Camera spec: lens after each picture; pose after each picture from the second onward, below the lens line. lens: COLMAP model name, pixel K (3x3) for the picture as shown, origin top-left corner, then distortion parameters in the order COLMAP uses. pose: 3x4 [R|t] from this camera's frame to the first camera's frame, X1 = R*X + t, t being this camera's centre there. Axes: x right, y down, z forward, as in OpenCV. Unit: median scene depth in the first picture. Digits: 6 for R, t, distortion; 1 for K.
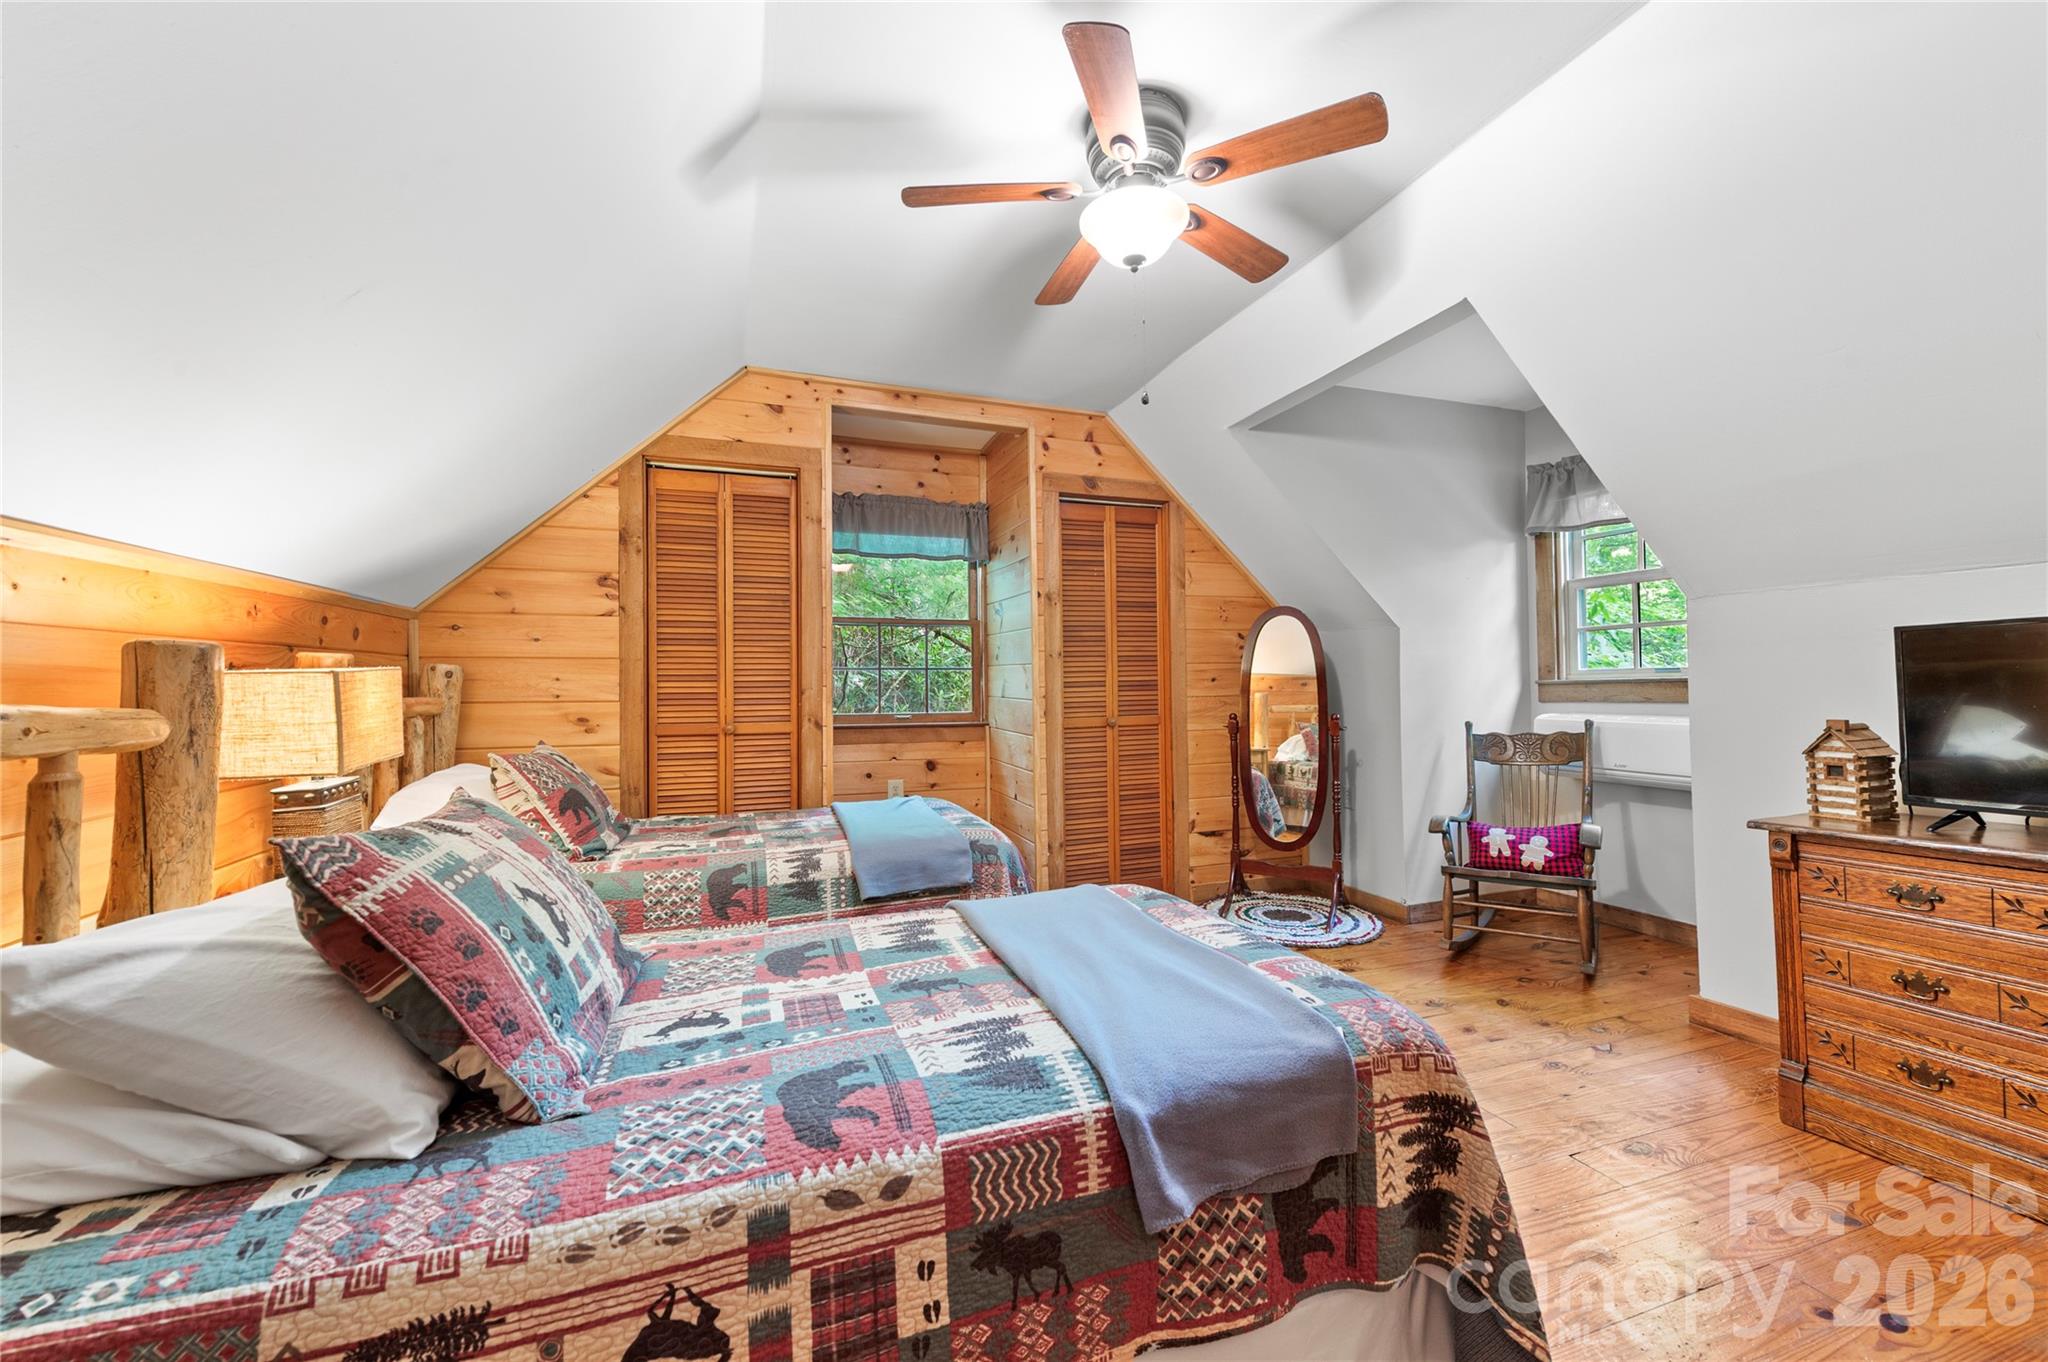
lens RADIAL K [[809.6, 0, 1022.1], [0, 809.6, 655.5], [0, 0, 1]] dist [0.014846, -0.000152]
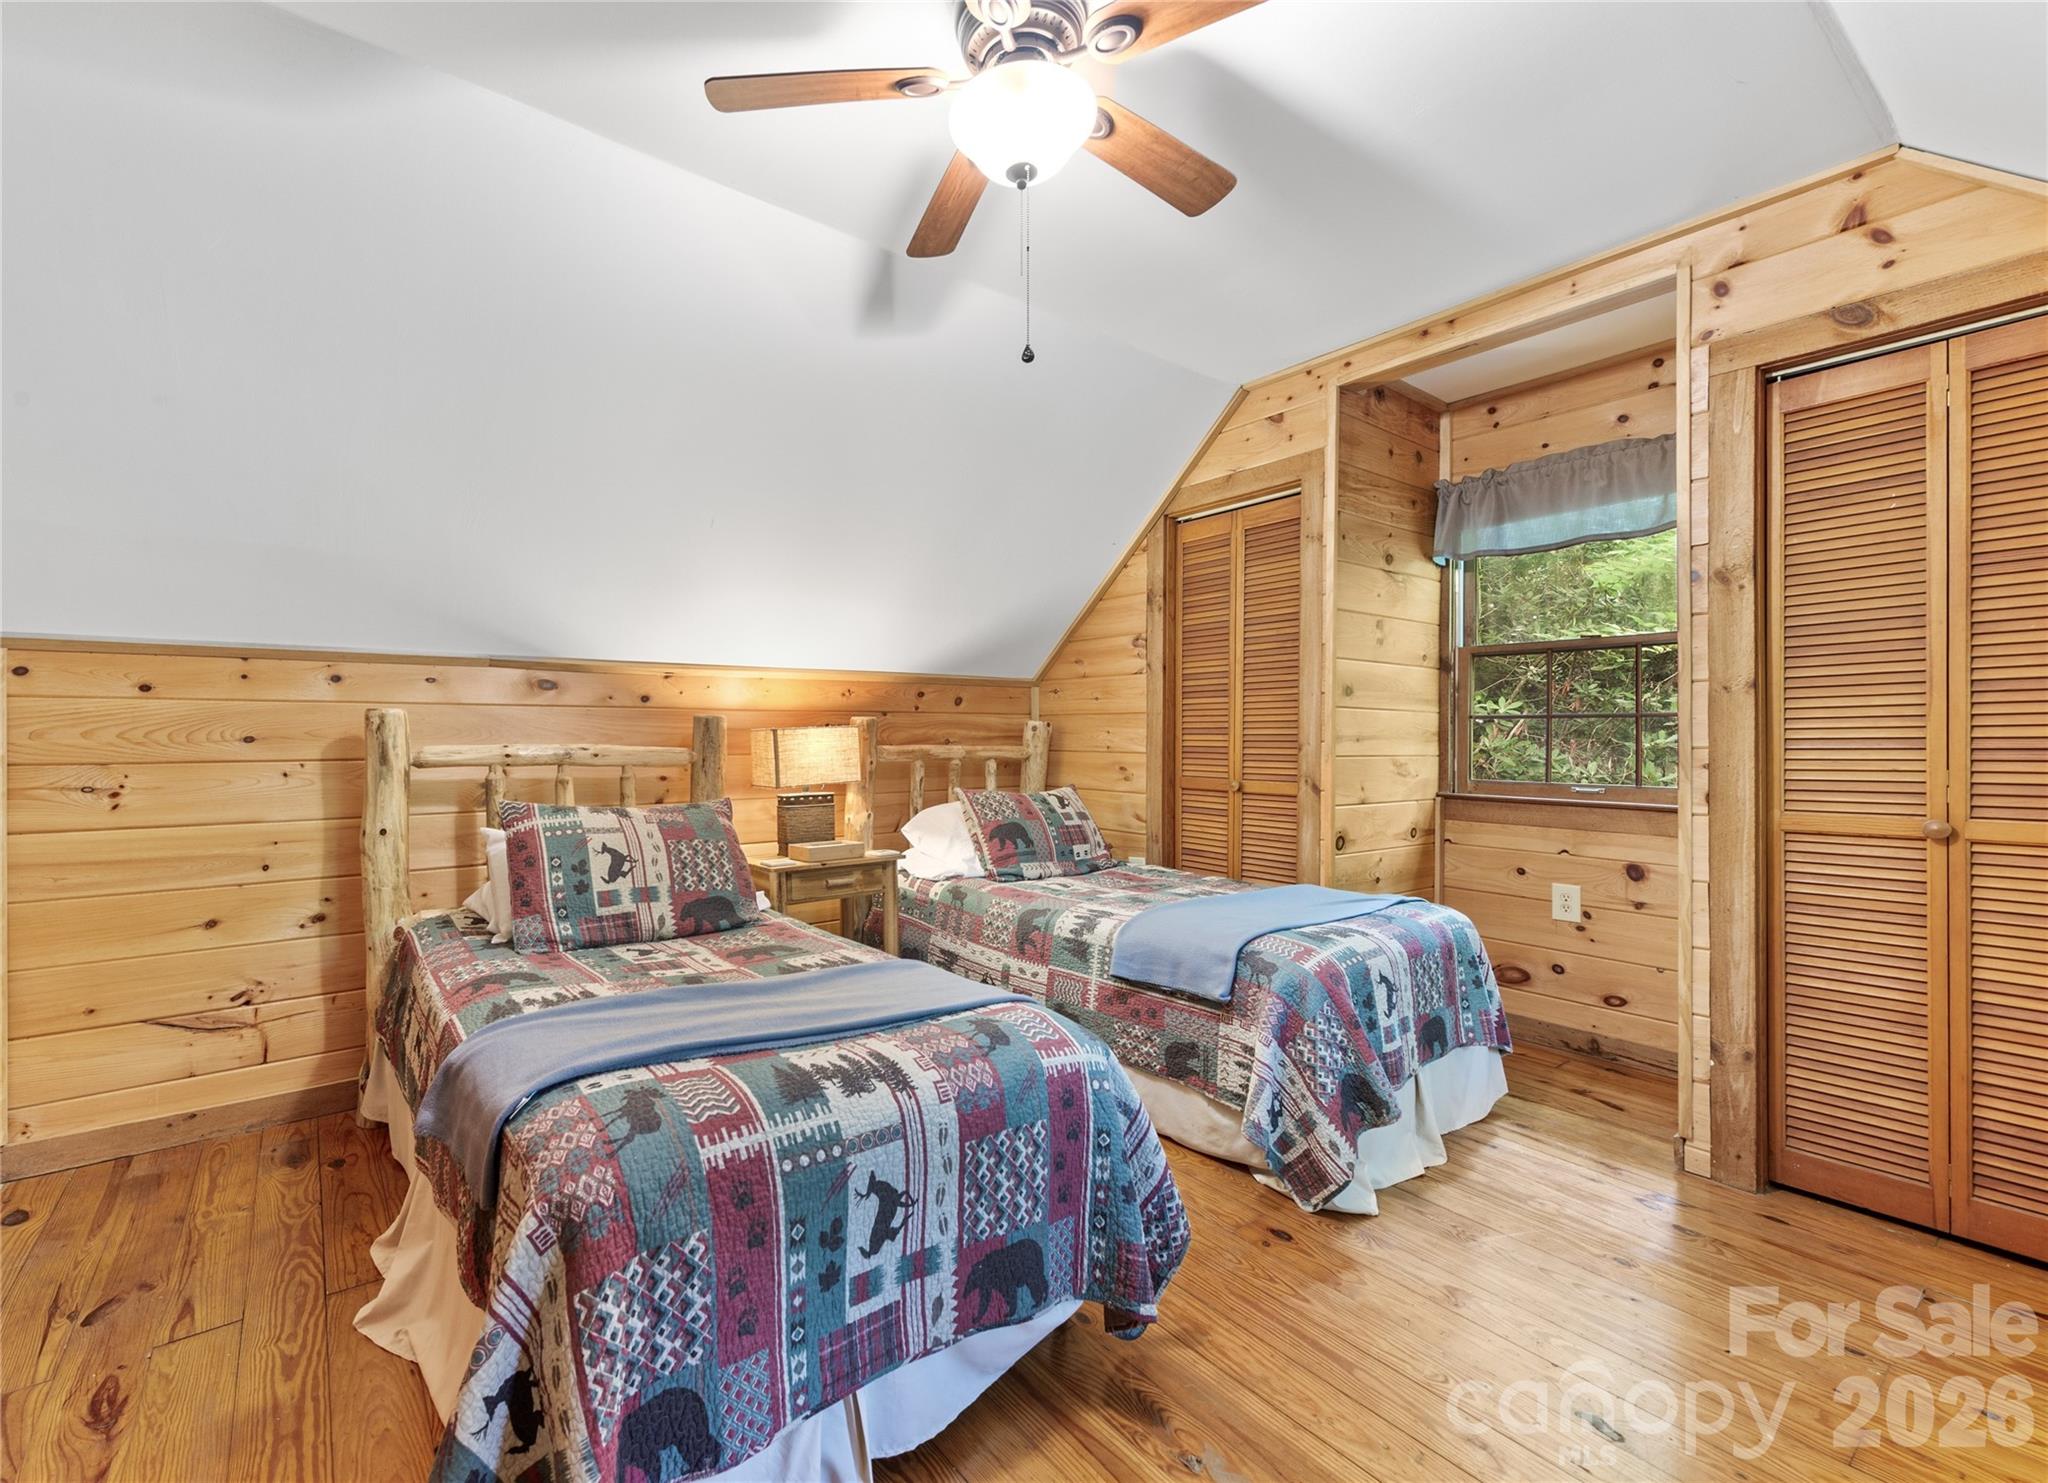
lens RADIAL K [[944.7, 0, 1020.5], [0, 944.7, 720.5], [0, 0, 1]] dist [0.009163, -0.000090]
pose [[0.262892, -0.008381, -0.964789, 0.640927], [0.030393, 0.999538, -0.000401, 0.009016], [0.964346, -0.029217, 0.263026, 0.501789]]
